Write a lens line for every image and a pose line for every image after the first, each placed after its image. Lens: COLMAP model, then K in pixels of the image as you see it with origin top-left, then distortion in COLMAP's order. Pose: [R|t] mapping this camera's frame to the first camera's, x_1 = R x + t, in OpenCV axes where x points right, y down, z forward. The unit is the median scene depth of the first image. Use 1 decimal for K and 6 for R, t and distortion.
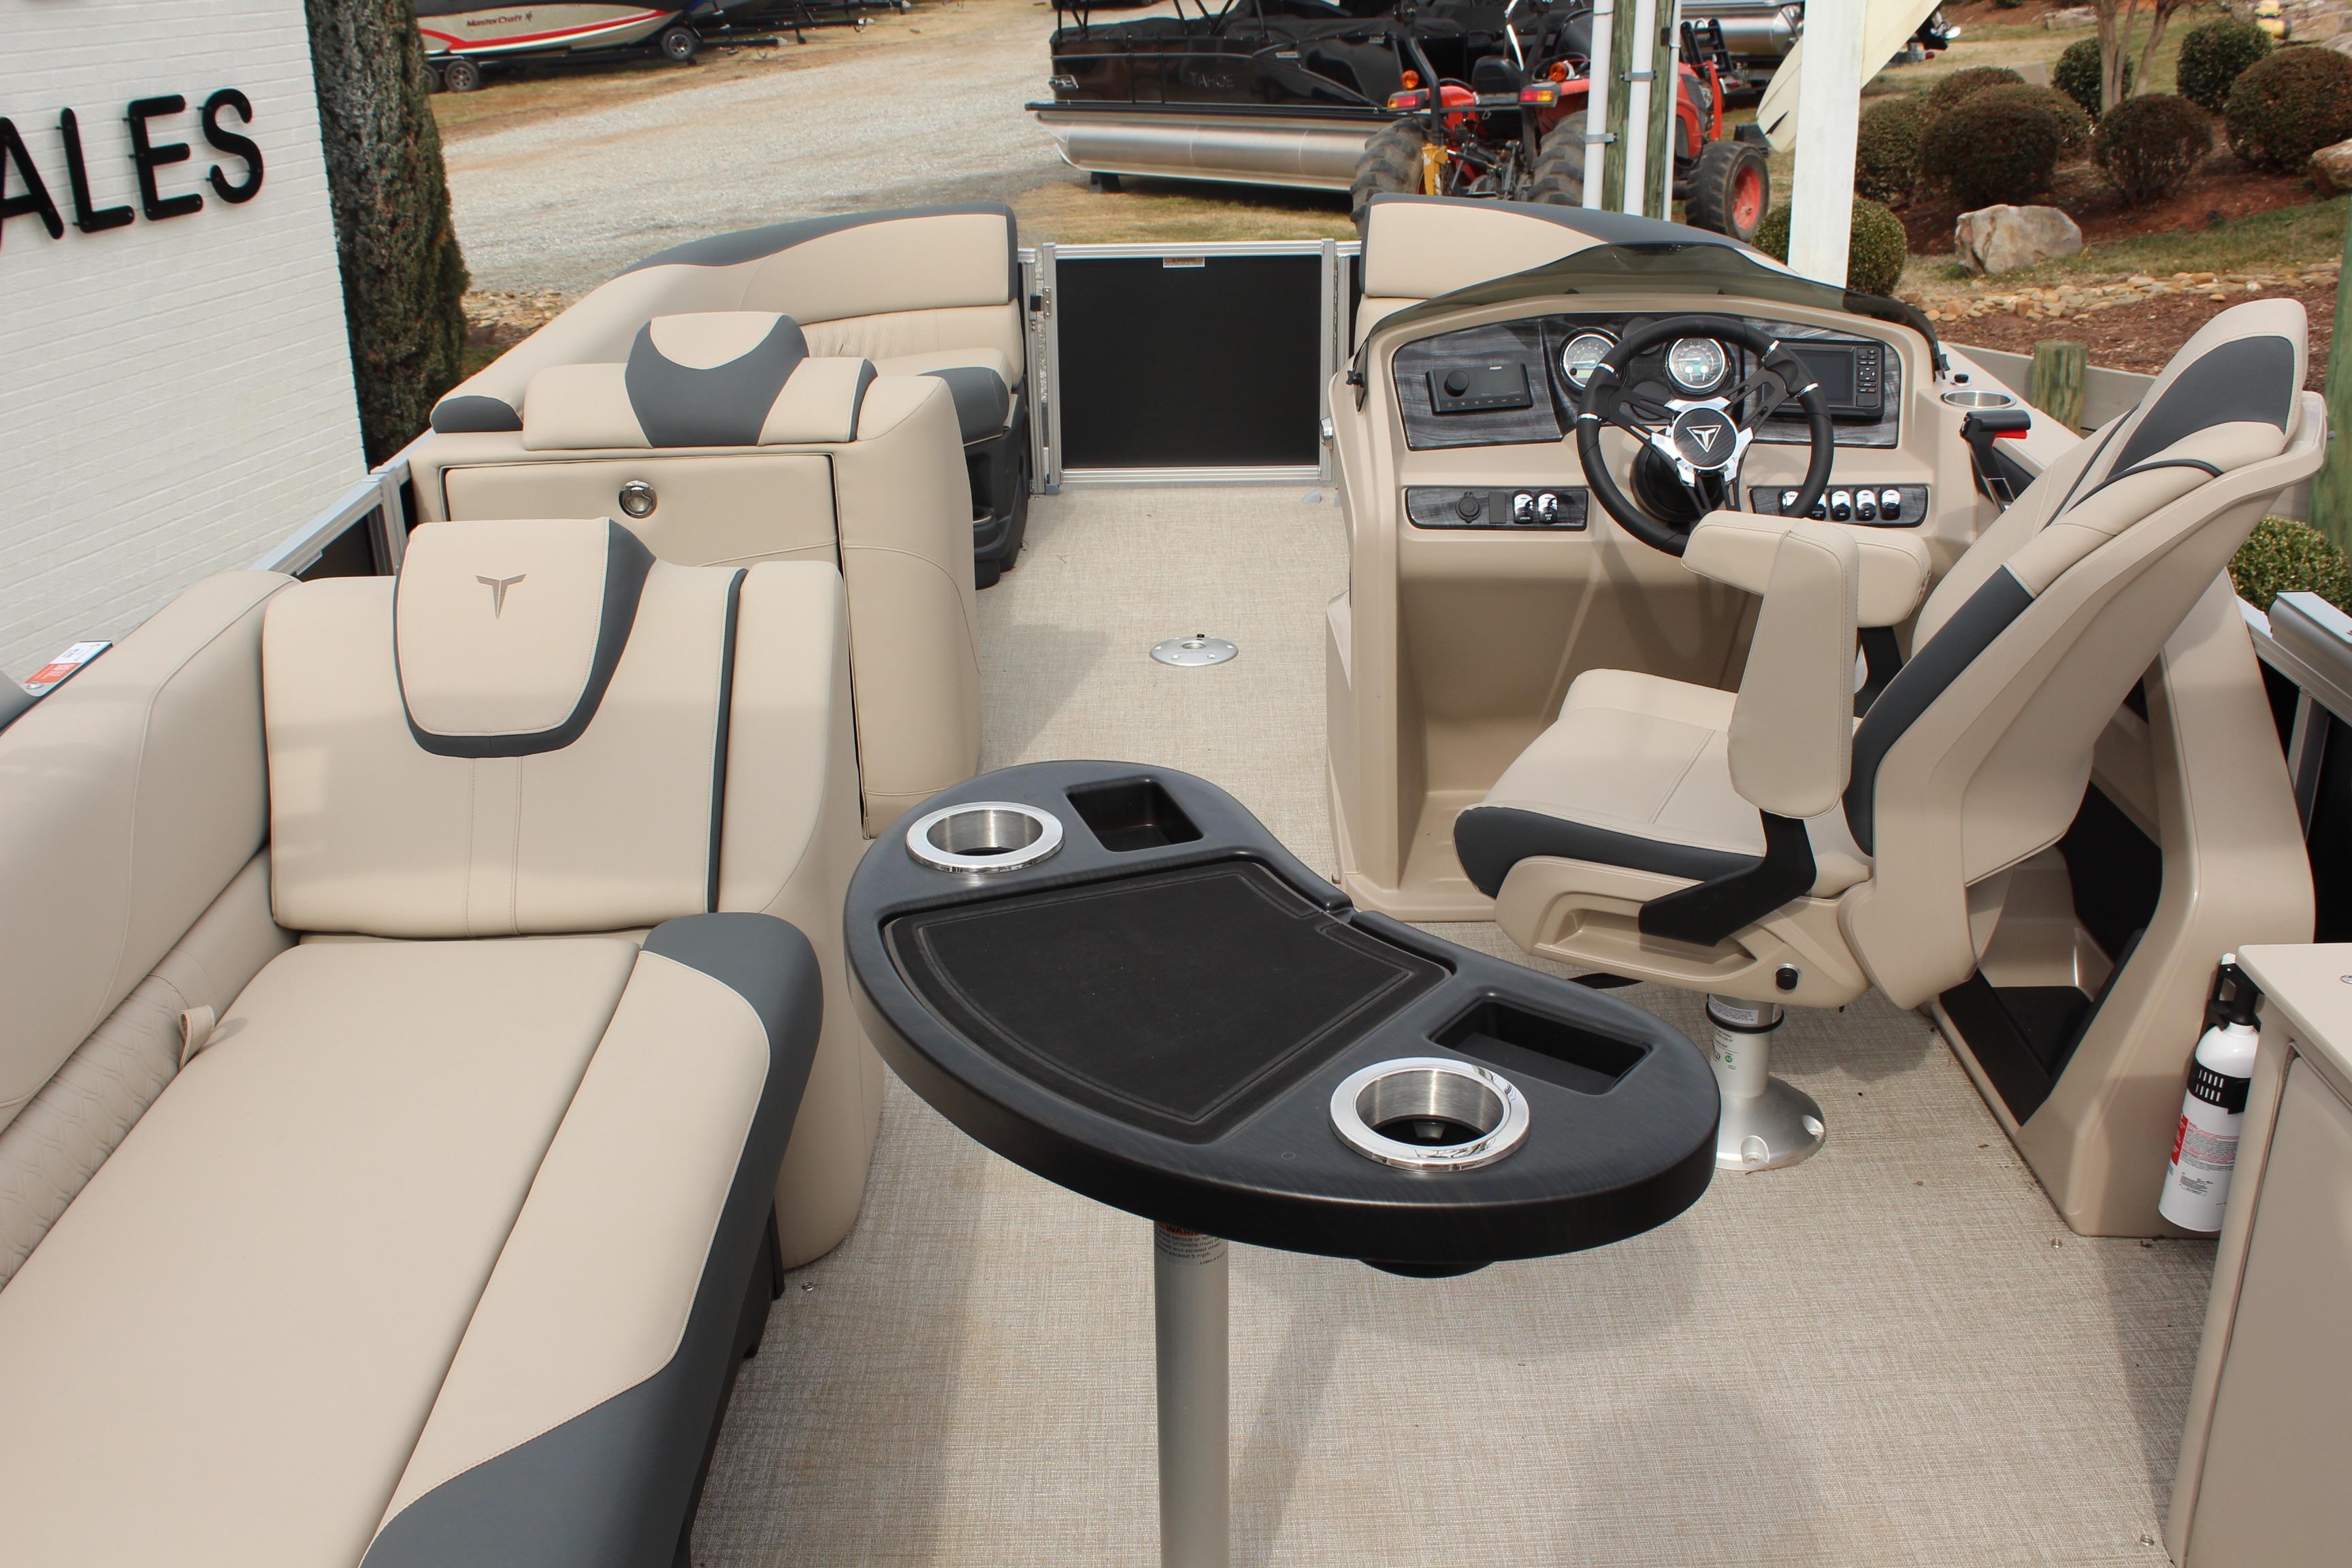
lens RADIAL K [[2309.0, 0, 1176.0], [0, 2309.0, 784.0], [0, 0, 1]] dist [-0.141126, 0.151784]
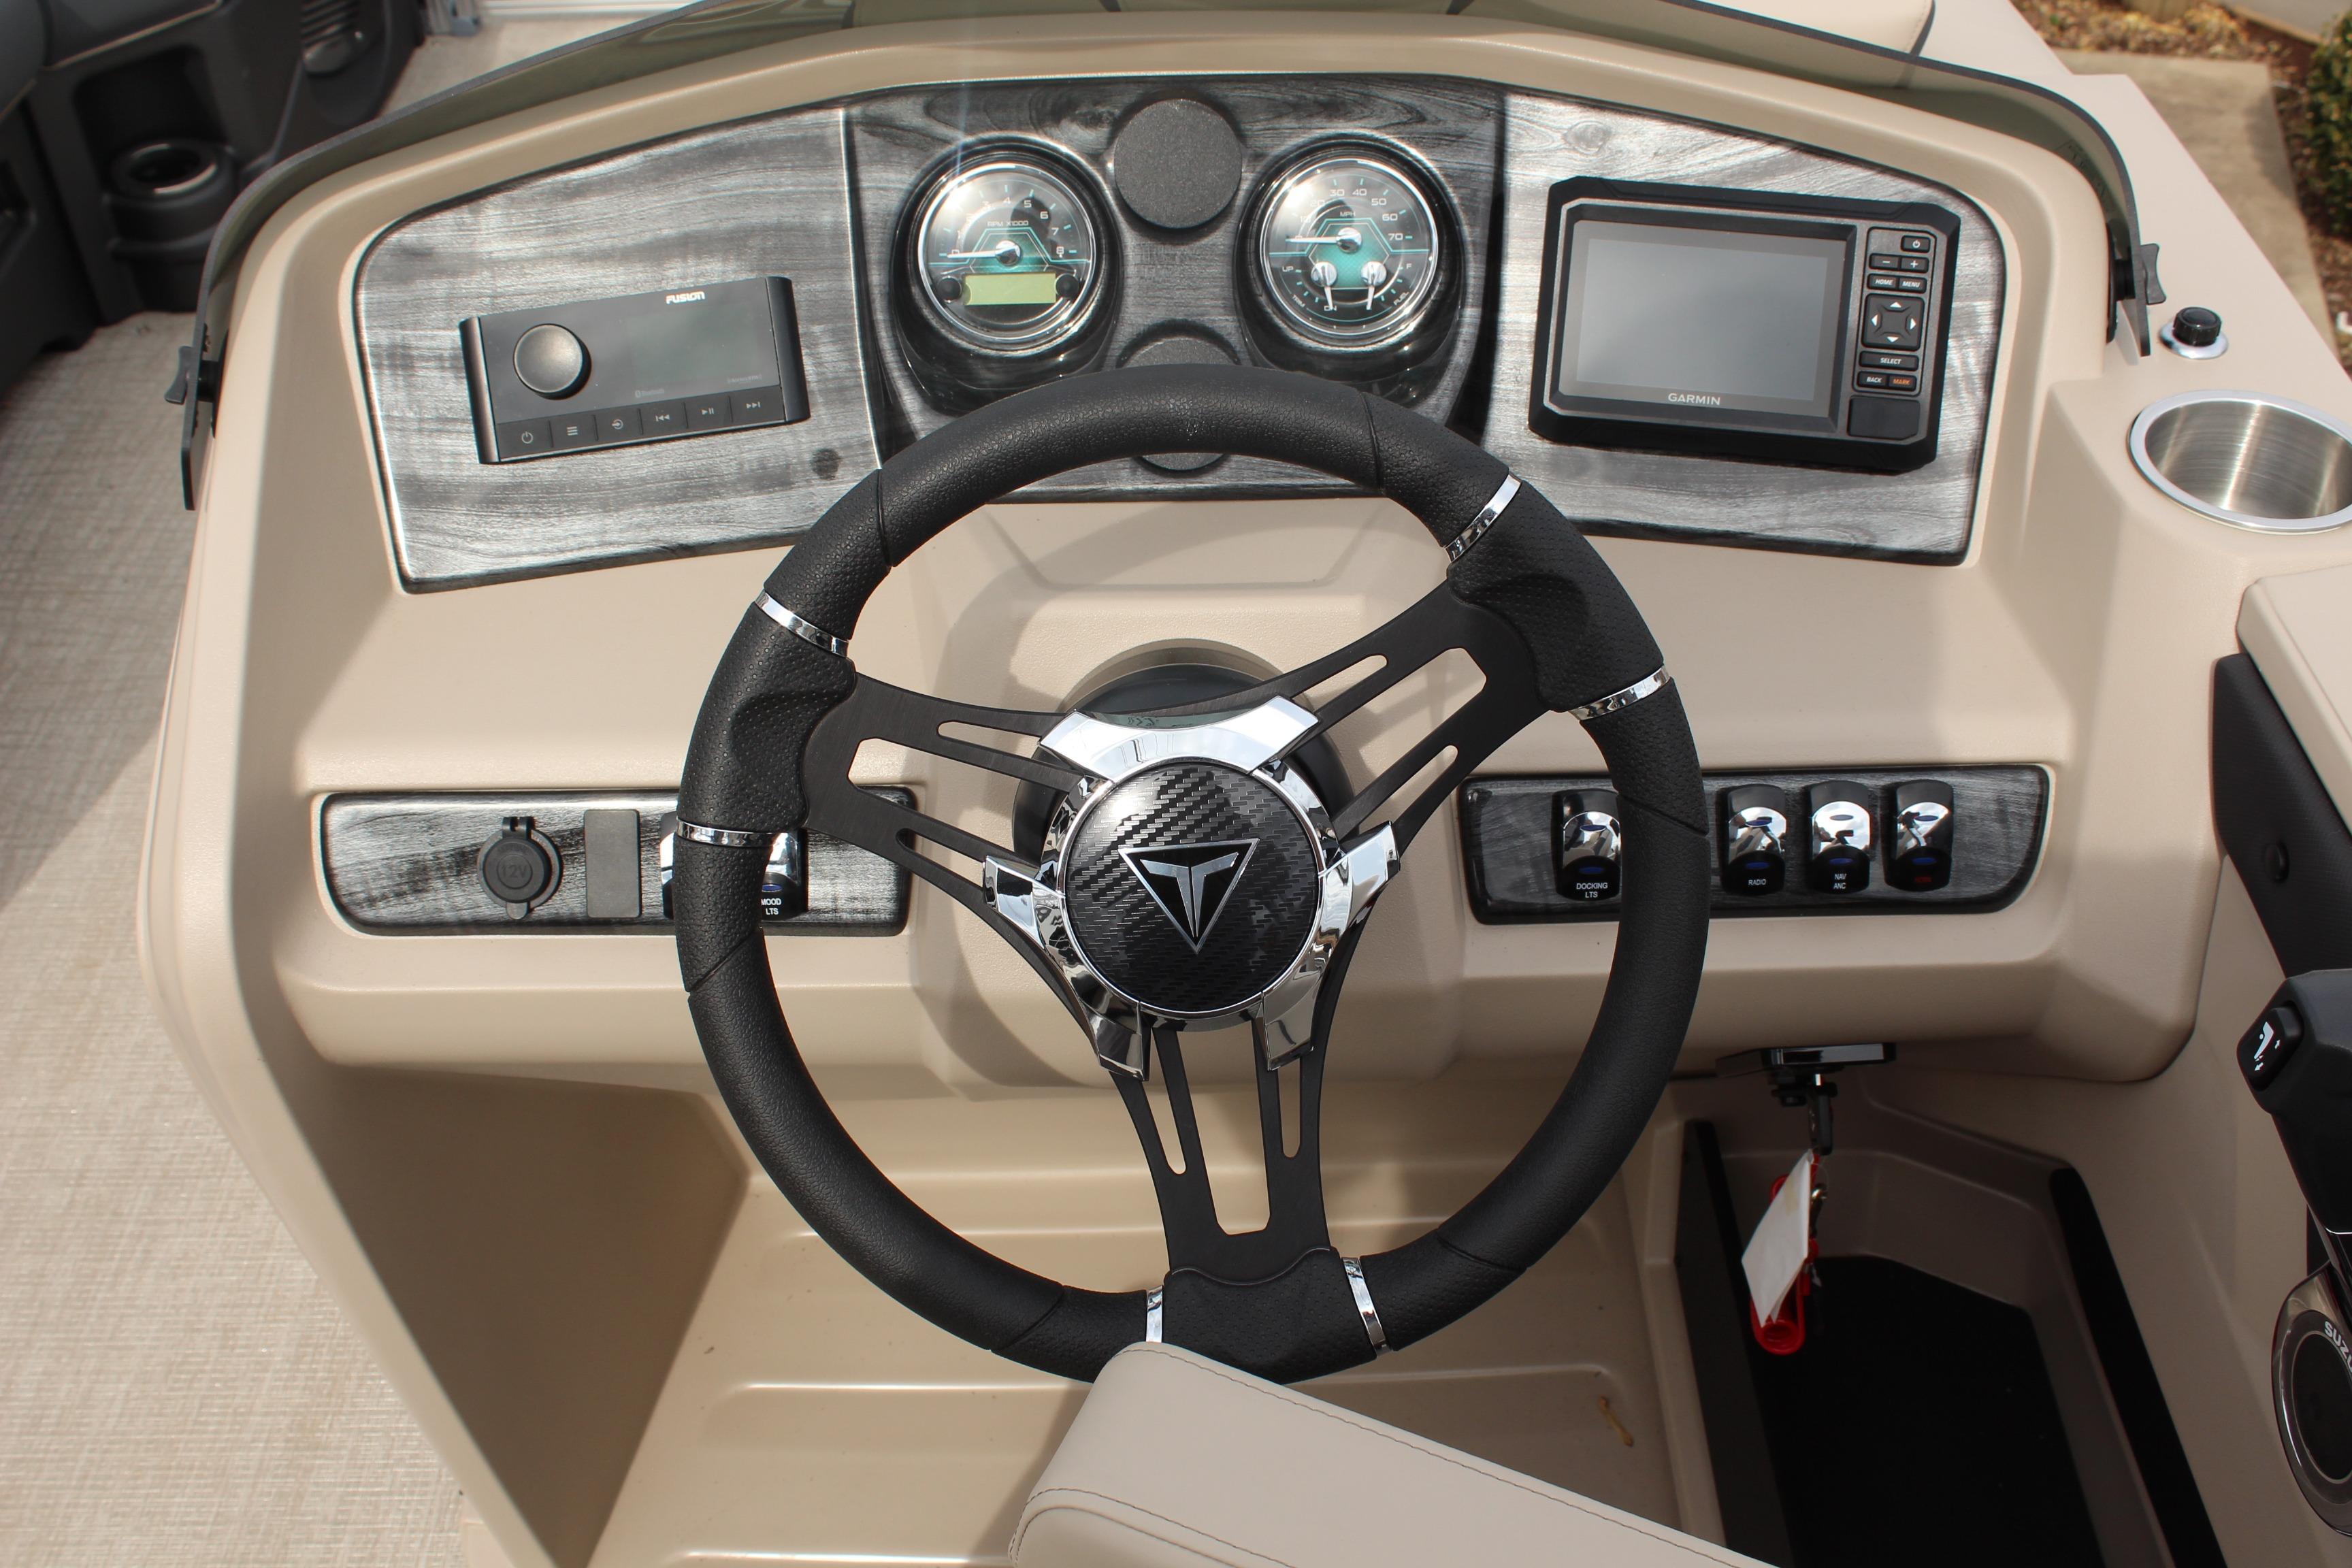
lens RADIAL K [[2309.0, 0, 1176.0], [0, 2309.0, 784.0], [0, 0, 1]] dist [-0.141126, 0.151784]
pose [[0.999986, -0.005071, -0.001141, 0.080062], [0.005170, 0.947347, 0.320169, -0.084580], [-0.000542, -0.320170, 0.947360, 0.266435]]
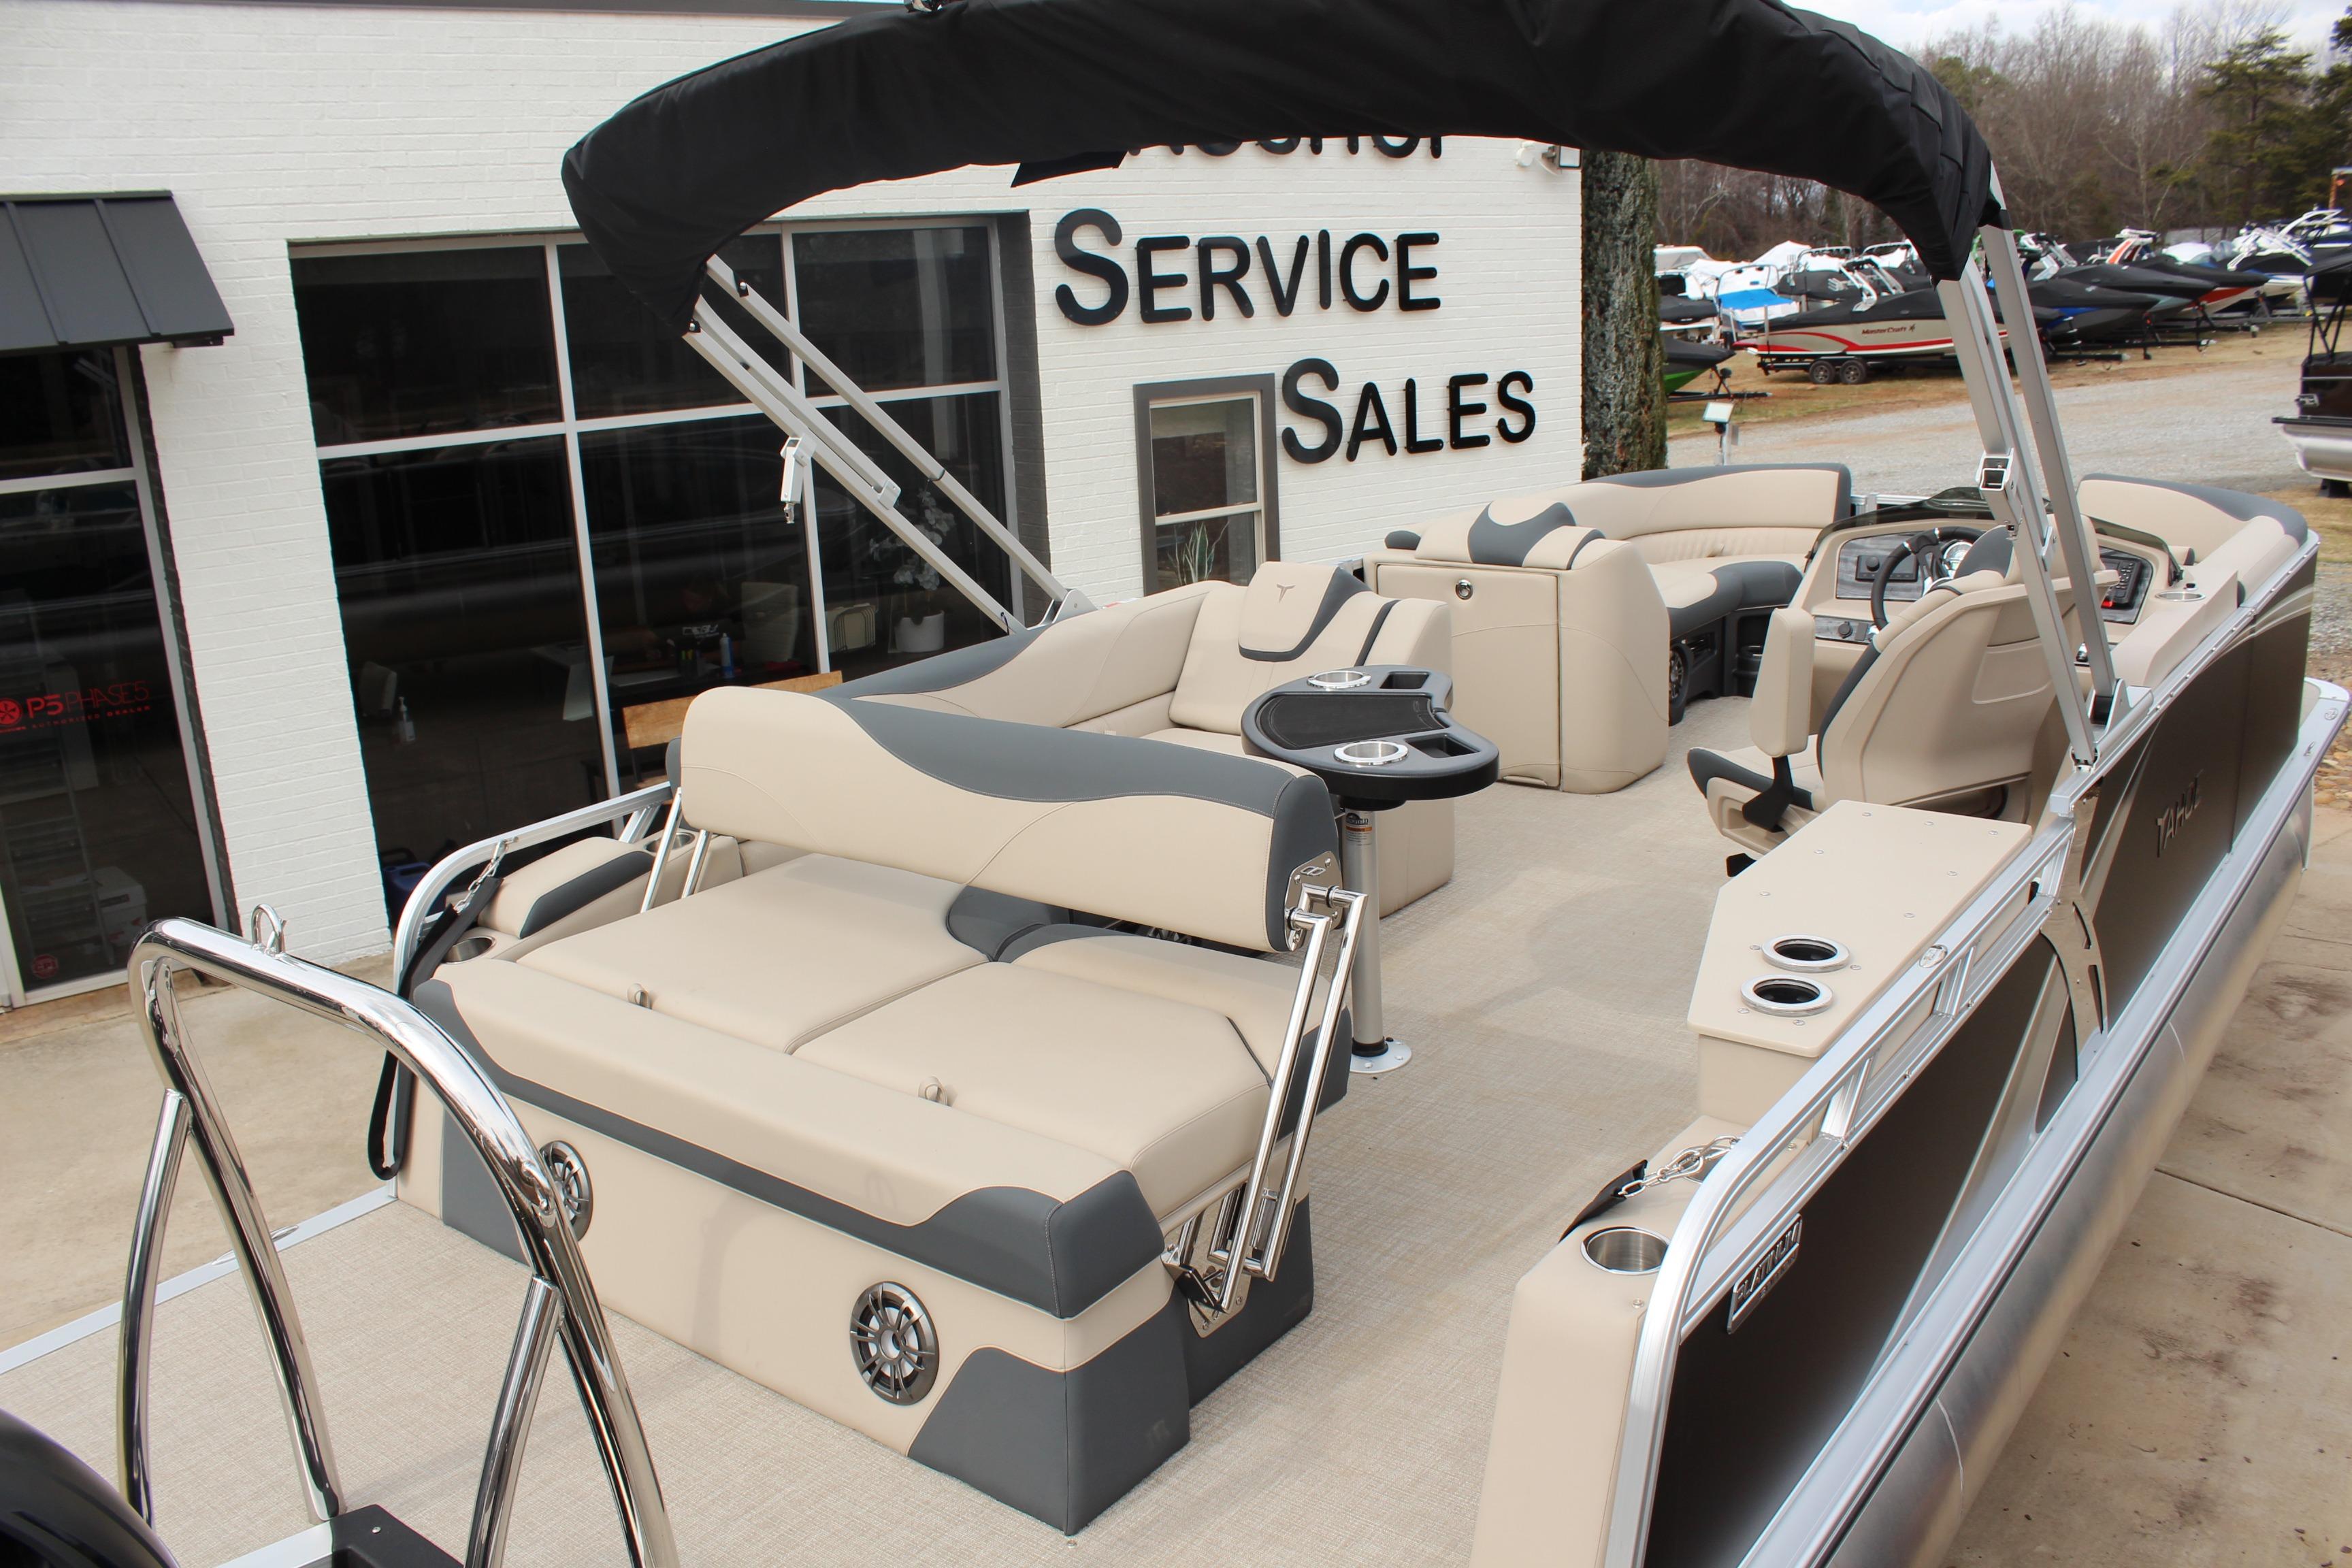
lens RADIAL K [[1901.1, 0, 1168.4], [0, 1901.1, 817.4], [0, 0, 1]] dist [-0.181327, 0.152482]
pose [[0.787149, 0.157409, -0.596338, 0.220488], [-0.196382, 0.980527, -0.000399, 0.045381], [0.584663, 0.117424, 0.802733, -0.158250]]
